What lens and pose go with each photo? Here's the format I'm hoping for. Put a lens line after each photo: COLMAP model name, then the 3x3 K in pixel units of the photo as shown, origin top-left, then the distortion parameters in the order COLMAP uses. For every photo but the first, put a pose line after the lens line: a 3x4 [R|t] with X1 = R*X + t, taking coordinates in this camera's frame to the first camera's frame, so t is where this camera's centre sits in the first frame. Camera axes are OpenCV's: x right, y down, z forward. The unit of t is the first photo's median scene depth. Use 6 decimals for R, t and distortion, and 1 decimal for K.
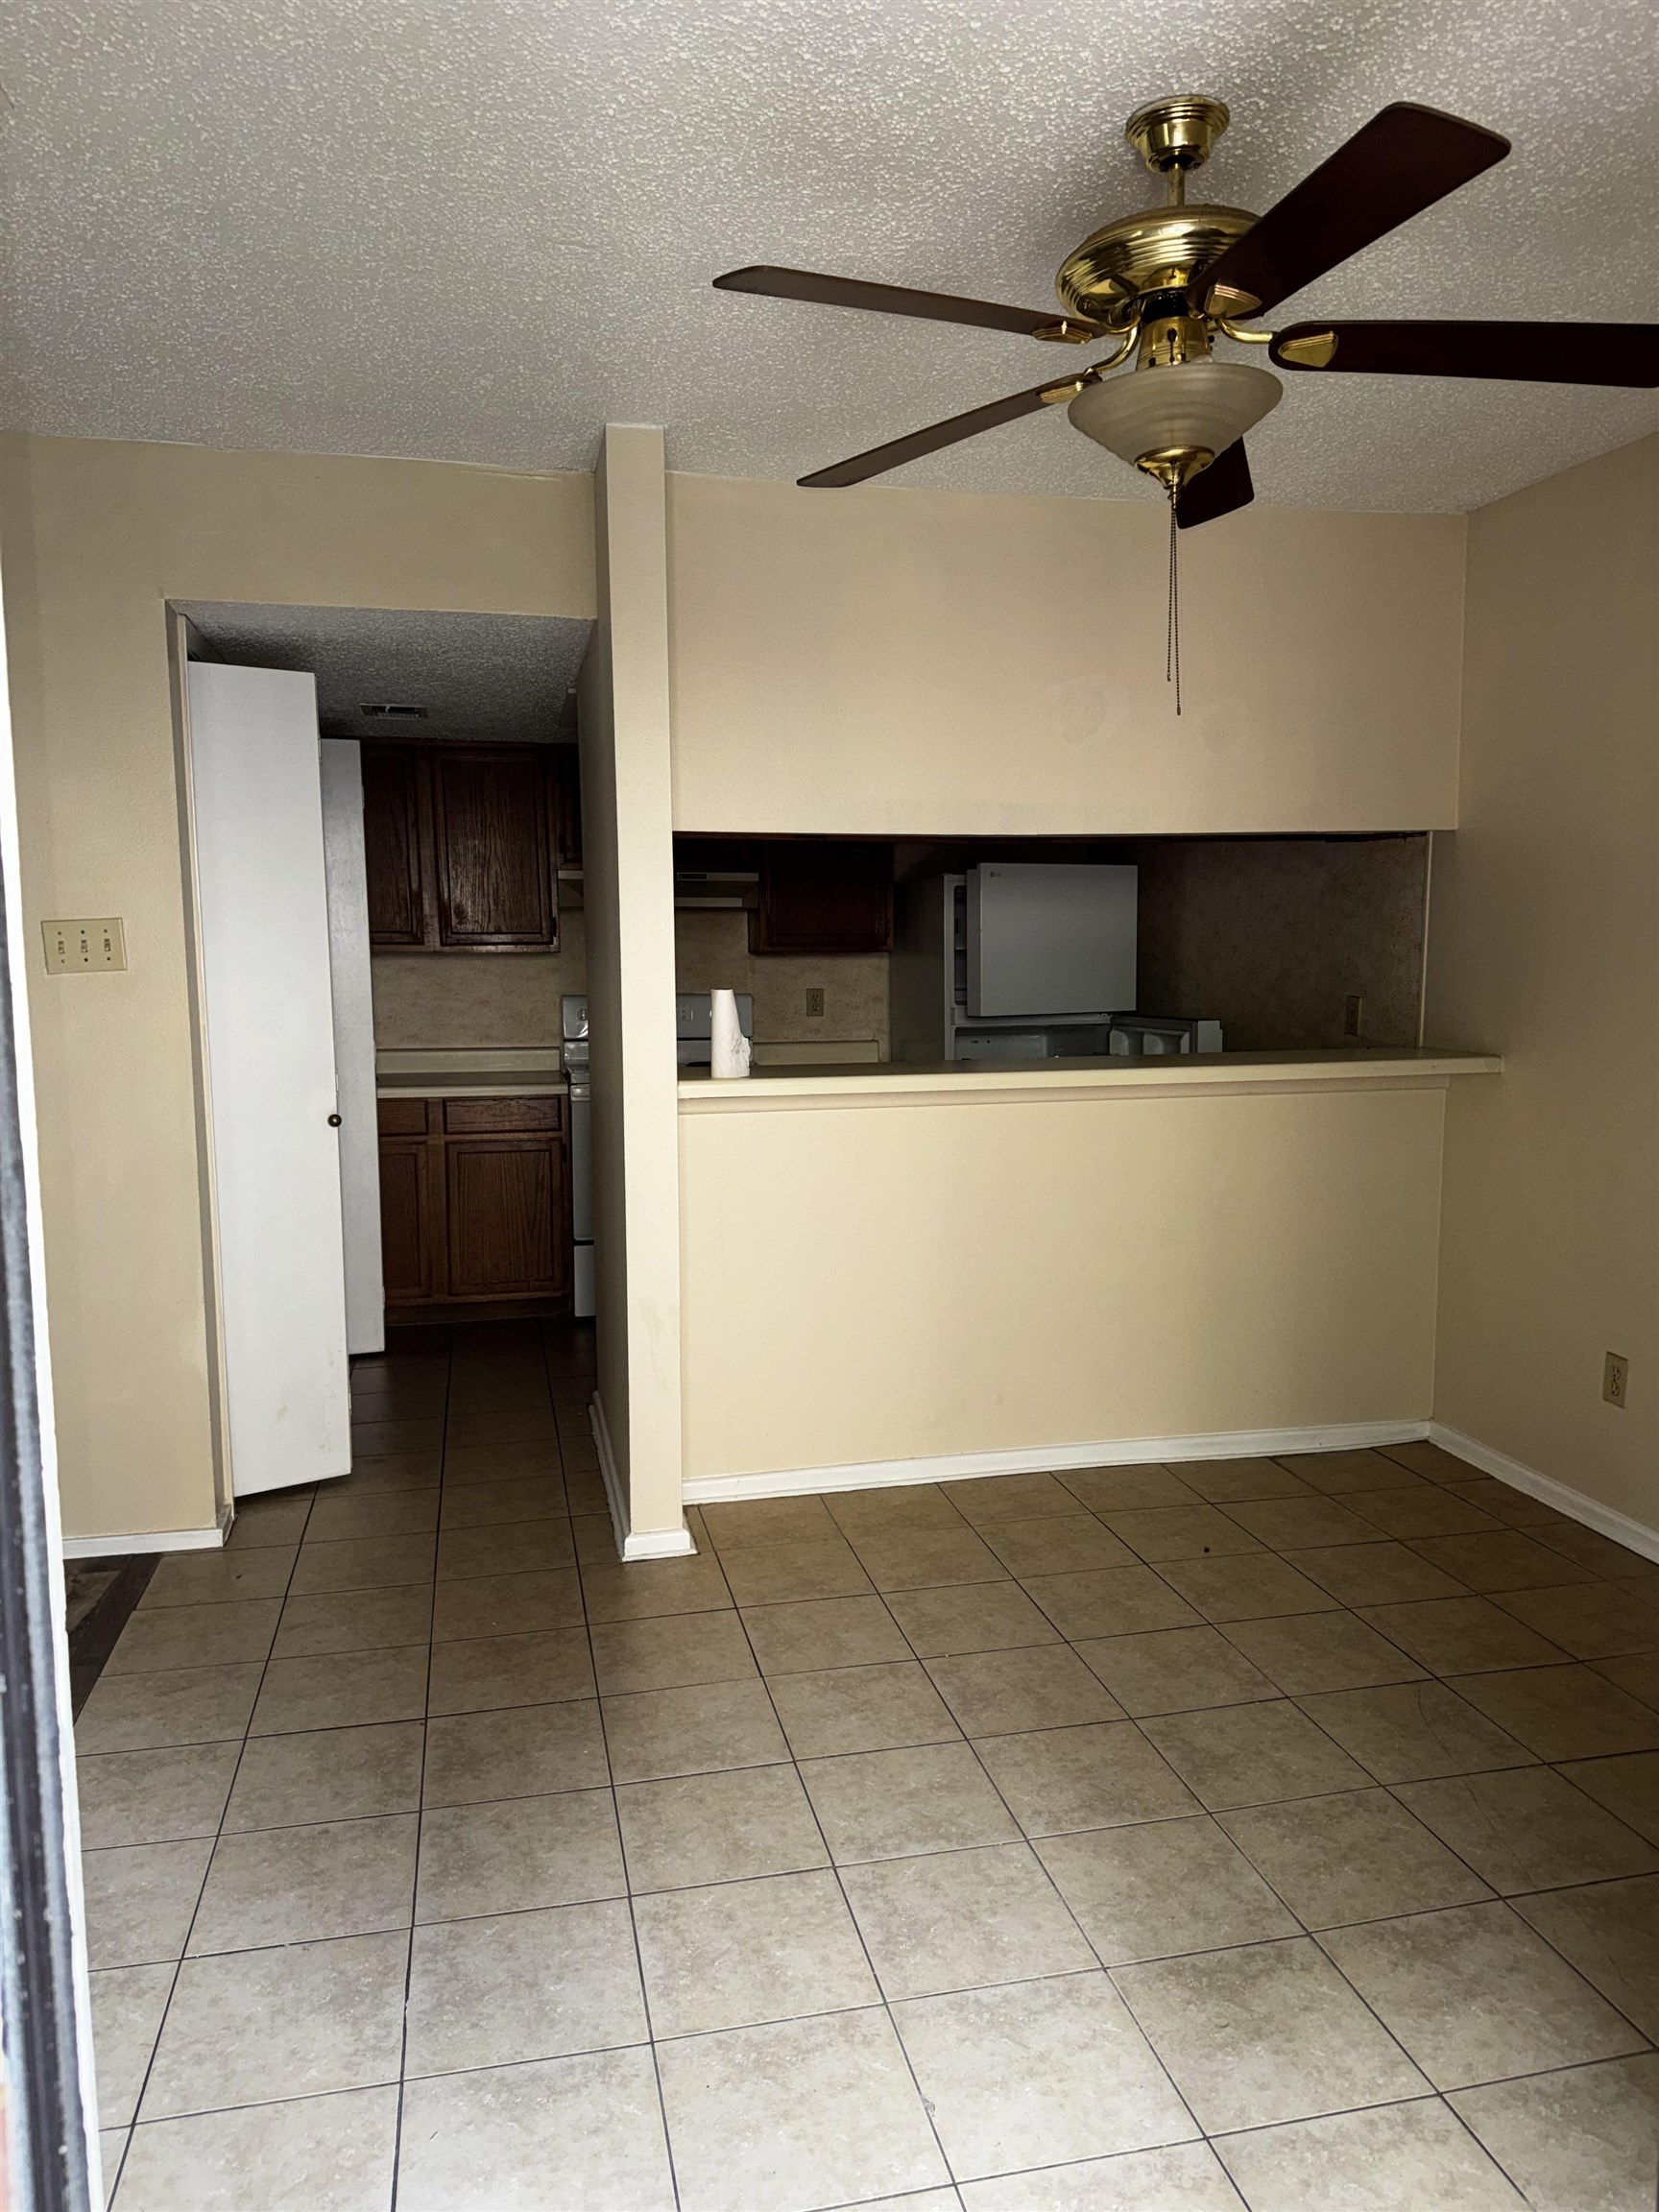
lens RADIAL K [[1540.3, 0, 833.7], [0, 1540.3, 1106.3], [0, 0, 1]] dist [0.006617, 0.000294]
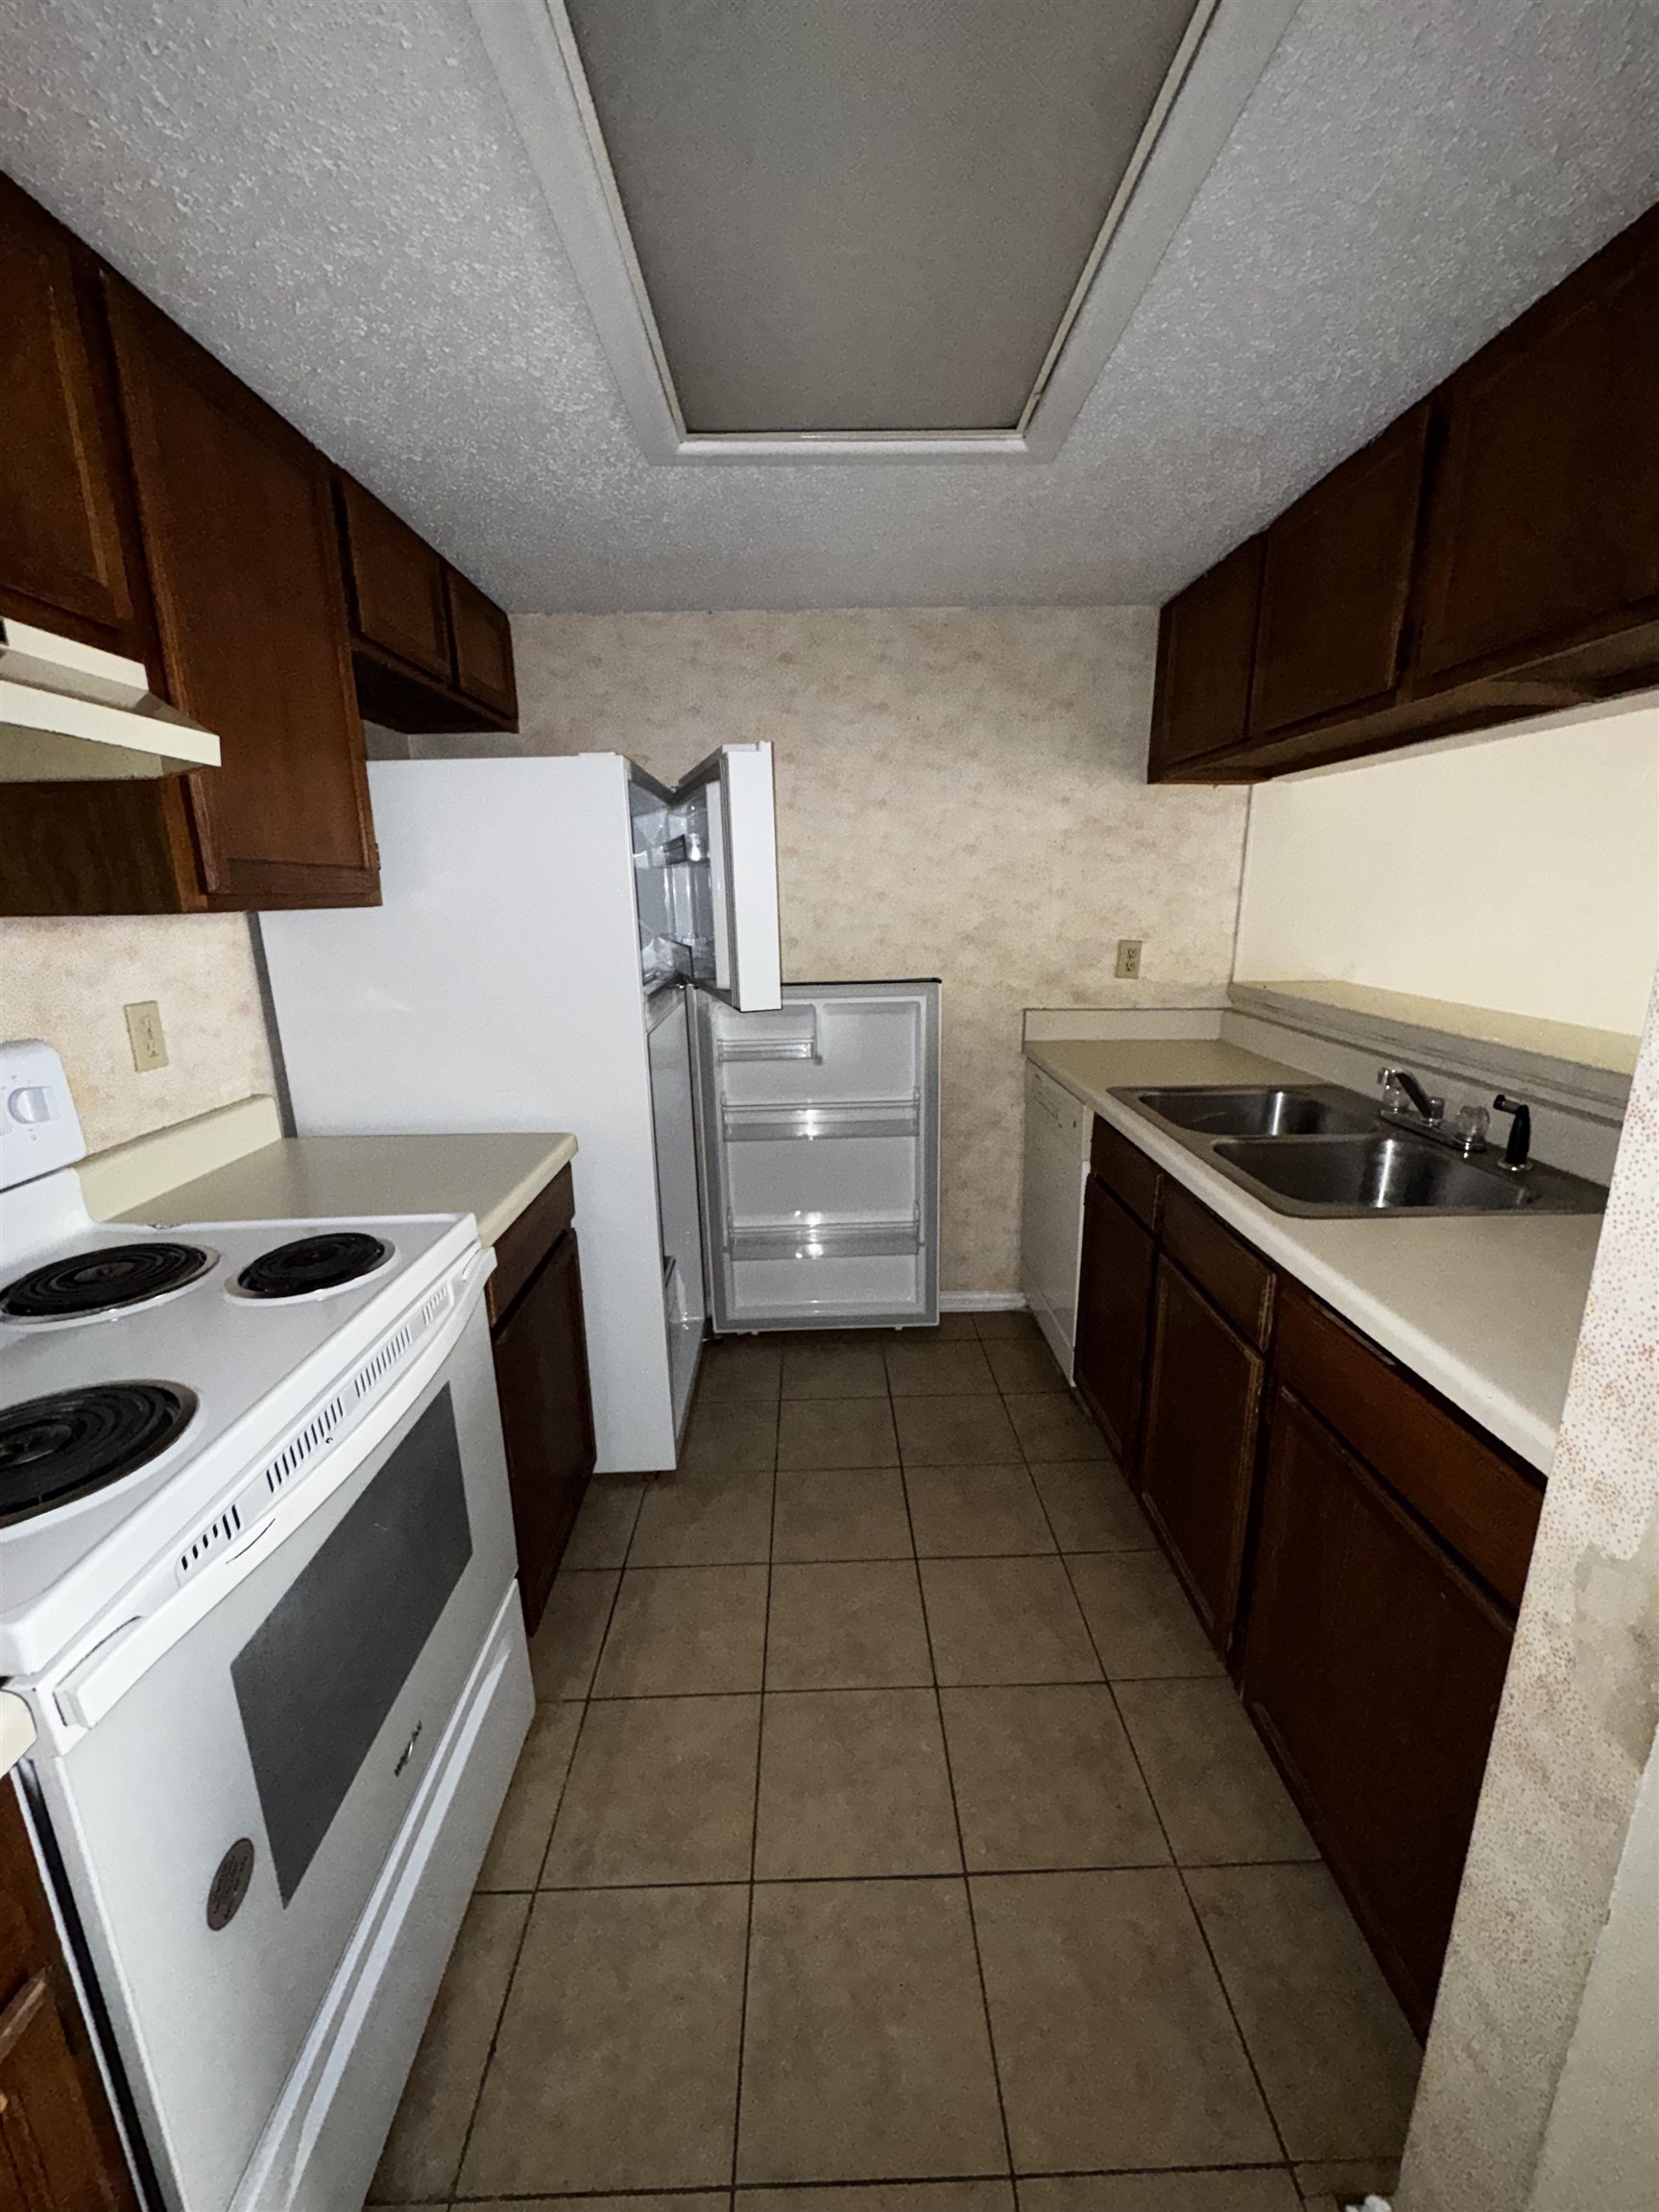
lens RADIAL K [[871.1, 0, 828.2], [0, 871.1, 1111.7], [0, 0, 1]] dist [-0.001444, -0.001146]
pose [[0.197910, -0.237755, 0.950949, -0.212718], [0.108783, 0.969473, 0.219747, -0.083053], [-0.974165, 0.059957, 0.217733, 0.809410]]
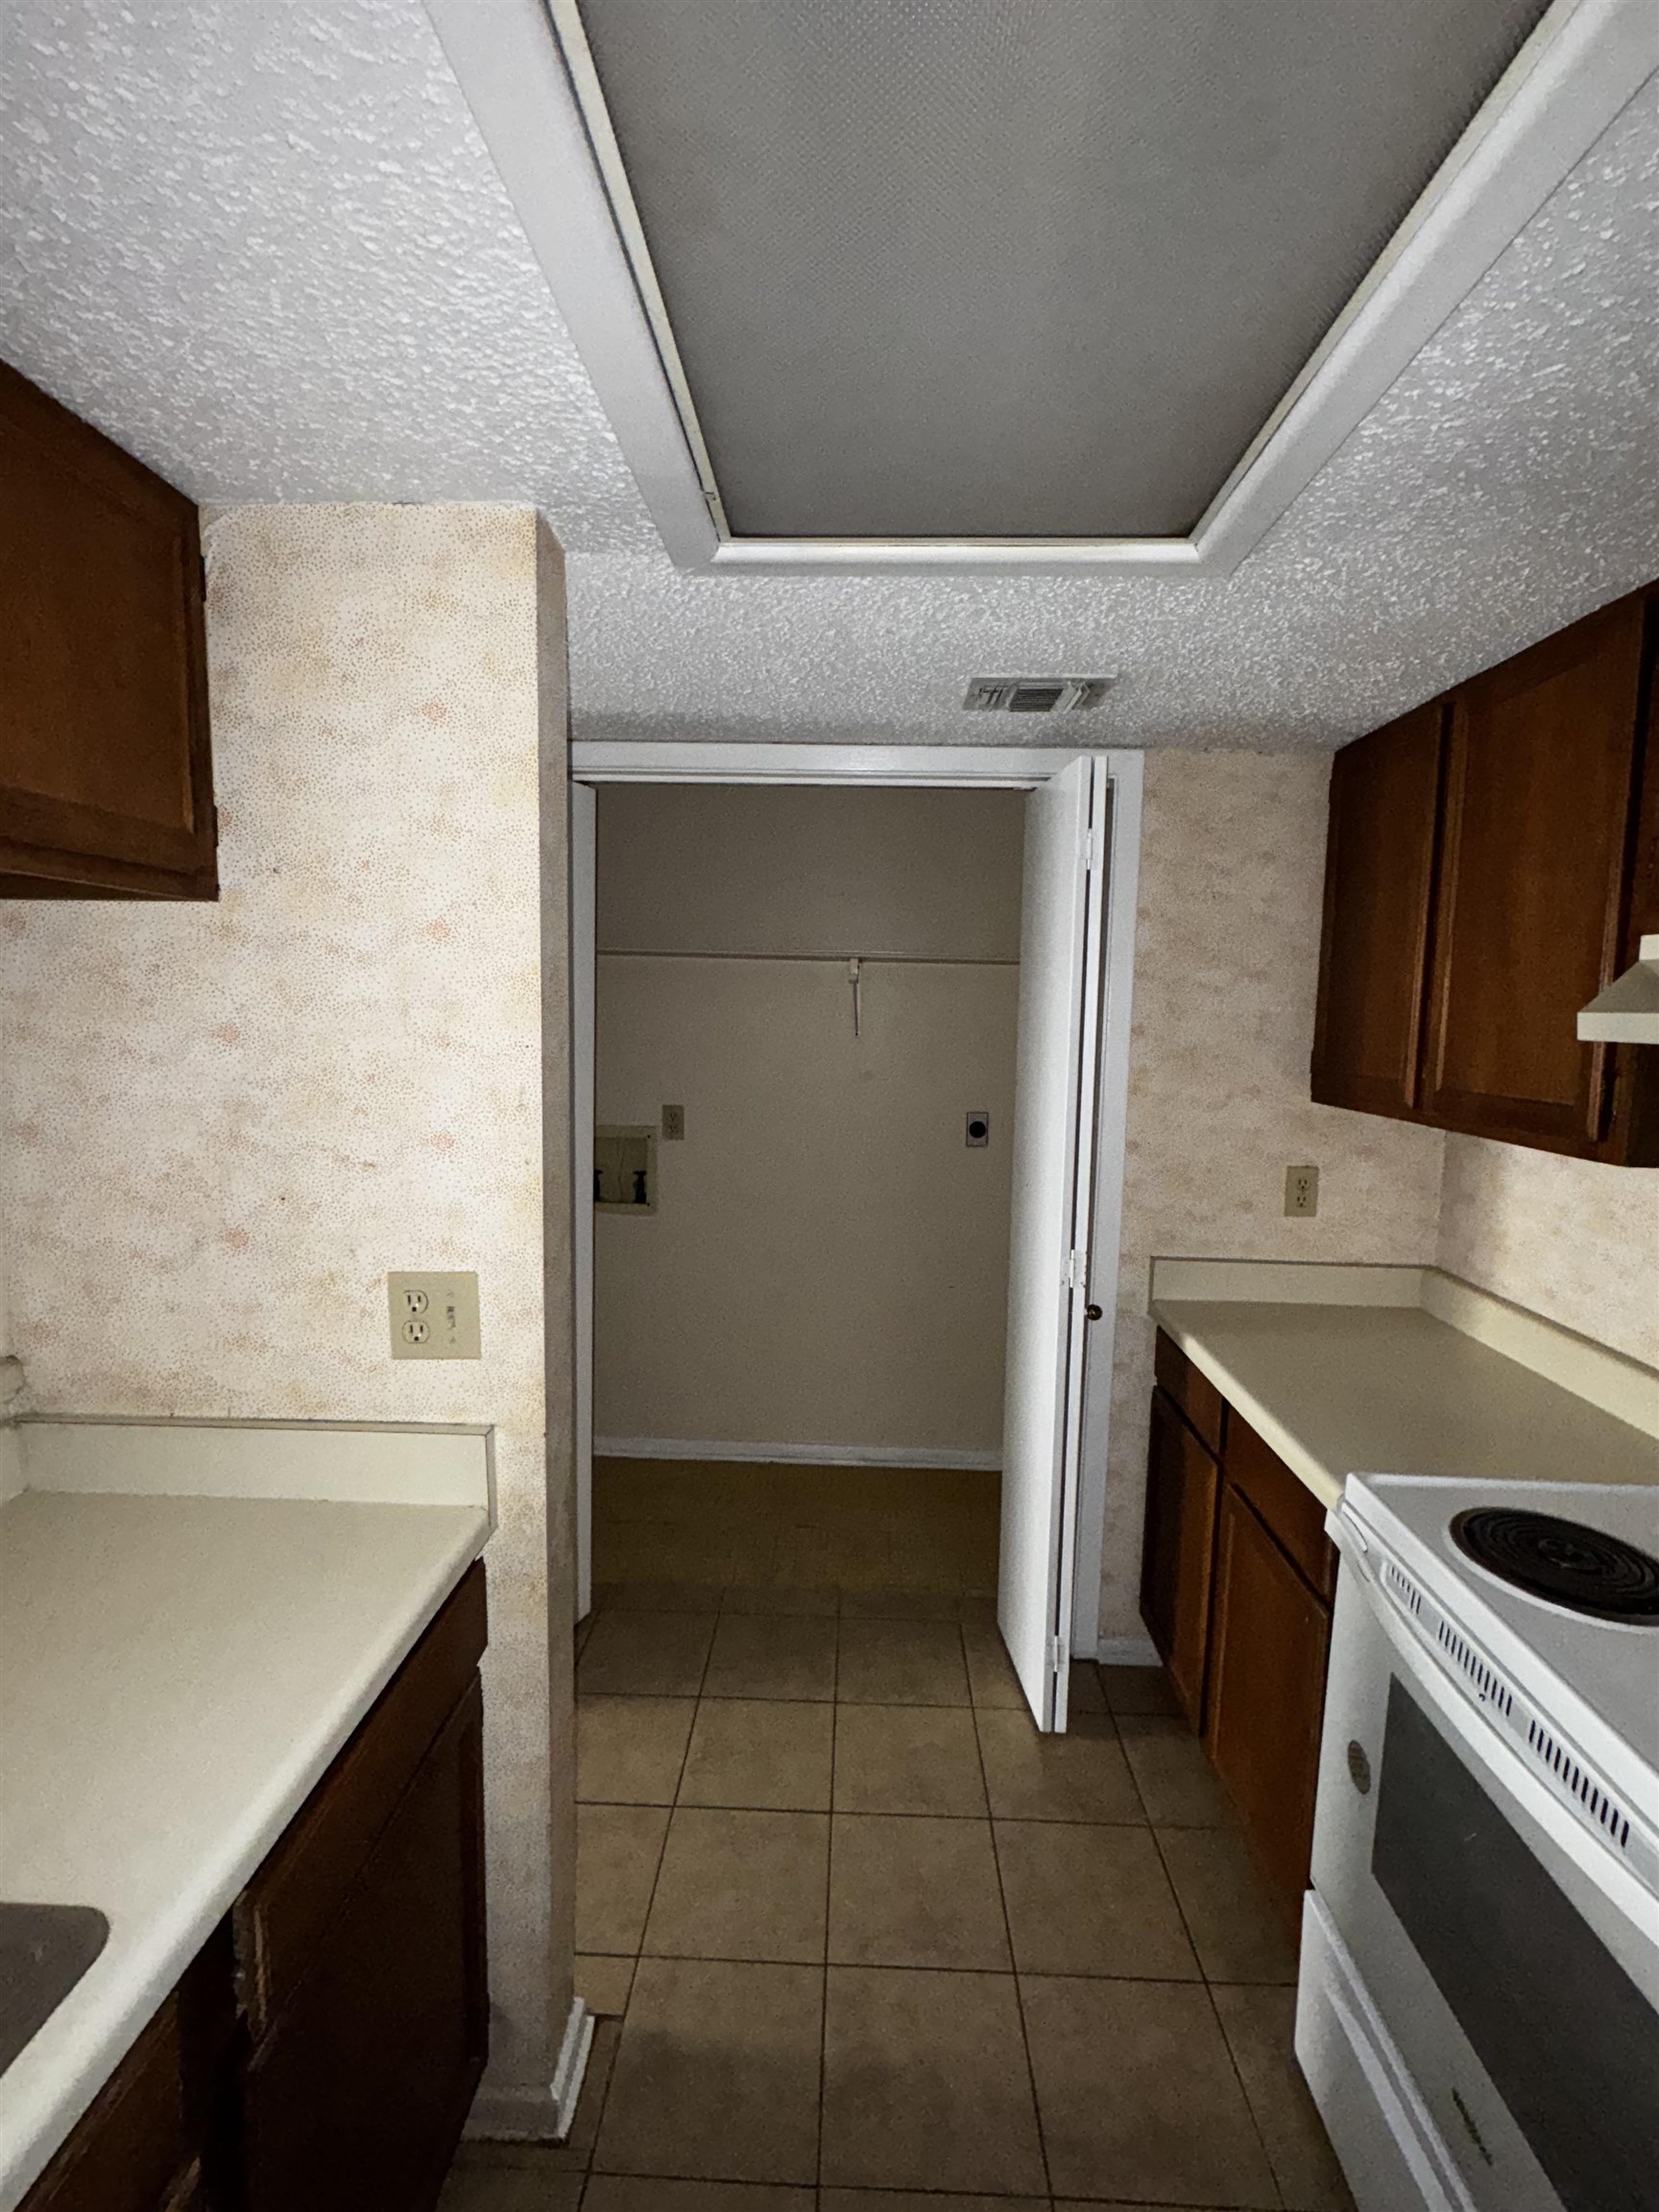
lens RADIAL K [[986.5, 0, 825.7], [0, 986.5, 1111.7], [0, 0, 1]] dist [-0.003915, -0.000537]
pose [[-0.251882, 0.106463, -0.961884, 0.078213], [-0.112806, 0.983925, 0.138443, -0.118098], [0.961161, 0.143377, -0.235823, 0.841416]]
